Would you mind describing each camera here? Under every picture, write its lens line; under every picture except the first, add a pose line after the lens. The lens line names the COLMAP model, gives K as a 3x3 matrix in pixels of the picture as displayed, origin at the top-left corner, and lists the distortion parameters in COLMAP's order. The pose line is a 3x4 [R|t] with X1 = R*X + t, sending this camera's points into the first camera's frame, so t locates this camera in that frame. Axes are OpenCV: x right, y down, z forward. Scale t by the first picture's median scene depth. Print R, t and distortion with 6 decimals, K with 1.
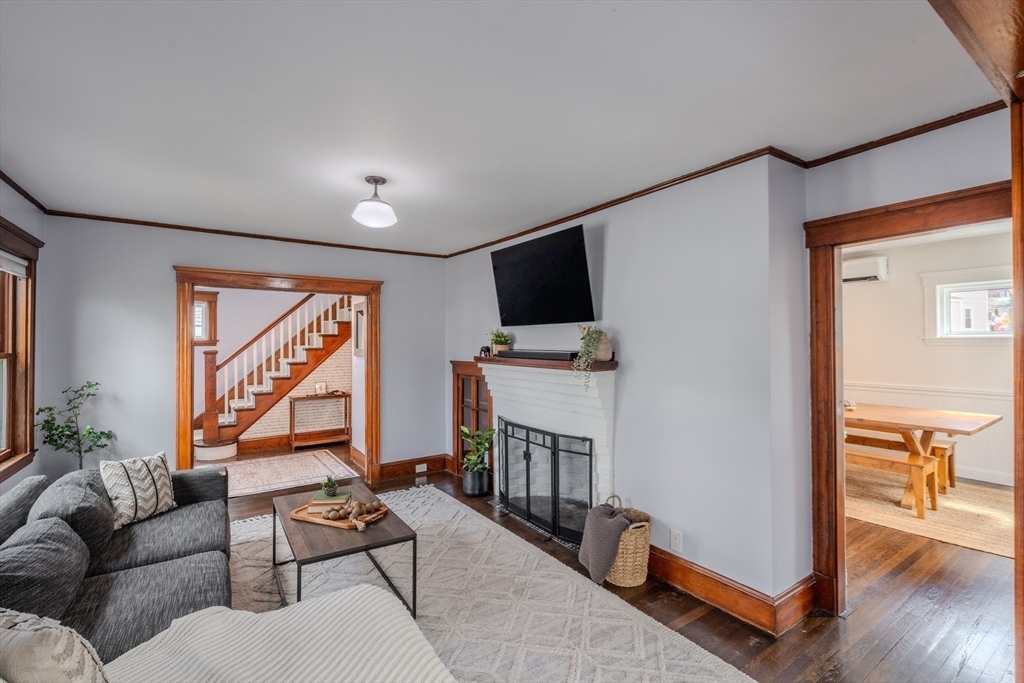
lens RADIAL K [[461.0, 0, 511.3], [0, 461.0, 336.8], [0, 0, 1]] dist [-0.004346, 0.000382]
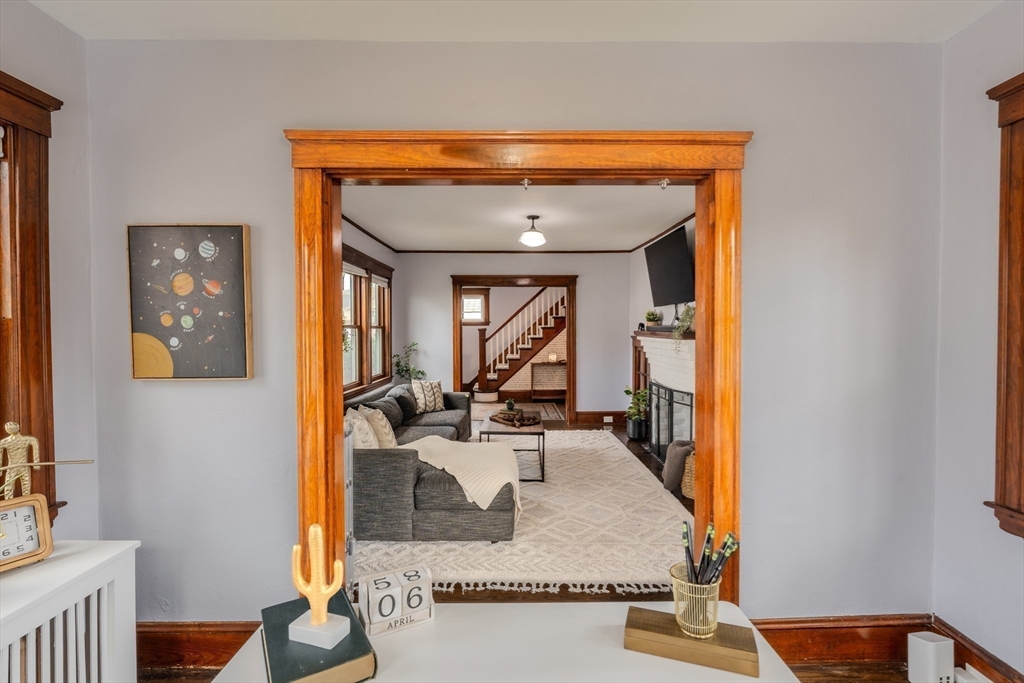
lens RADIAL K [[461.0, 0, 505.6], [0, 461.0, 337.0], [0, 0, 1]] dist [-0.004346, 0.000382]
pose [[0.823794, 0.012714, -0.566746, 0.422446], [0.005610, 0.999517, 0.030576, 0.021687], [0.566861, -0.028368, 0.823325, -0.303063]]
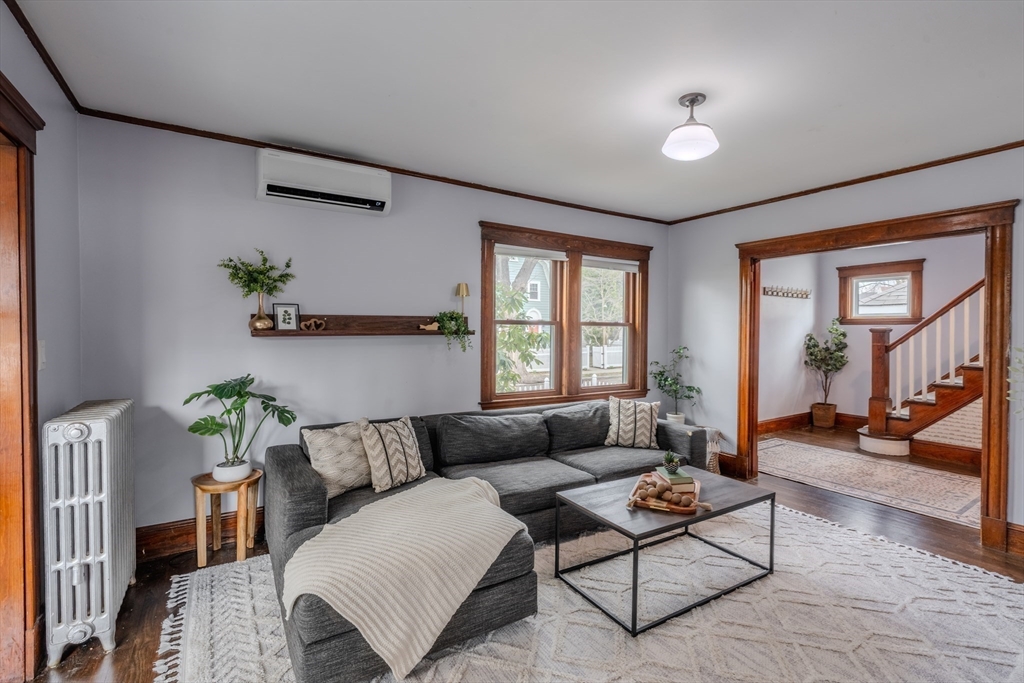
lens RADIAL K [[461.0, 0, 512.5], [0, 461.0, 338.9], [0, 0, 1]] dist [-0.004346, 0.000382]
pose [[-0.028011, 0.023736, -0.999326, 0.408269], [0.006259, 0.999703, 0.023569, 0.042497], [0.999588, -0.005595, -0.028151, 0.552021]]
